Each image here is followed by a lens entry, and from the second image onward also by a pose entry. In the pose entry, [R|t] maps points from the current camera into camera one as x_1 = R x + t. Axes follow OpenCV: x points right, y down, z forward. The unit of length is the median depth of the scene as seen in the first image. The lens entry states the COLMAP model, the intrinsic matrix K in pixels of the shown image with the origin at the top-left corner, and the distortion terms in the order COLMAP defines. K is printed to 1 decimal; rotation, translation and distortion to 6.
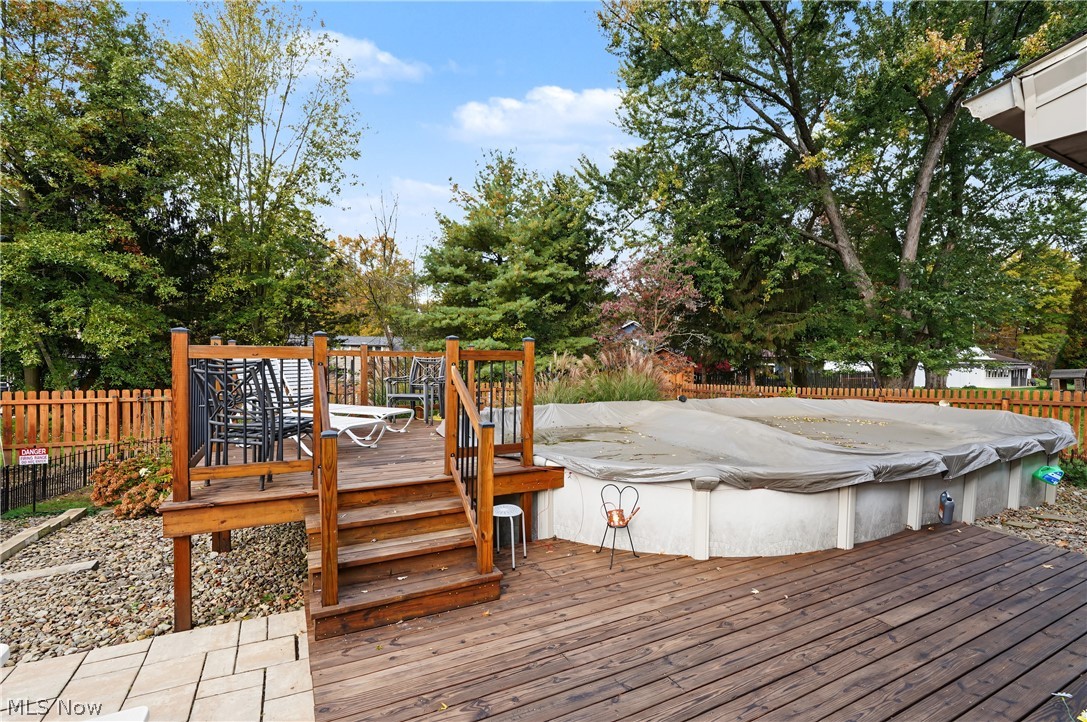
lens RADIAL K [[500.6, 0, 549.3], [0, 500.6, 366.1], [0, 0, 1]] dist [-0.007521, 0.000172]
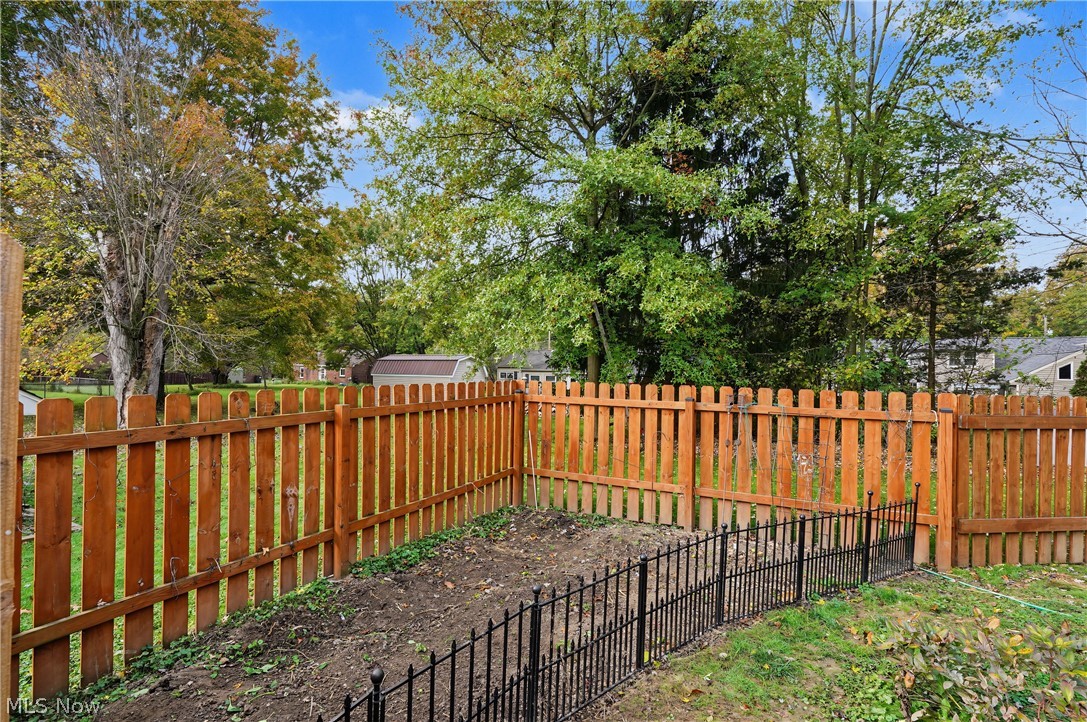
lens RADIAL K [[500.6, 0, 541.1], [0, 500.6, 368.4], [0, 0, 1]] dist [-0.007521, 0.000172]
pose [[0.583038, -0.000564, -0.812445, -0.487180], [-0.024549, 0.999531, -0.018311, 0.038109], [0.812074, 0.030620, 0.582751, 0.518345]]
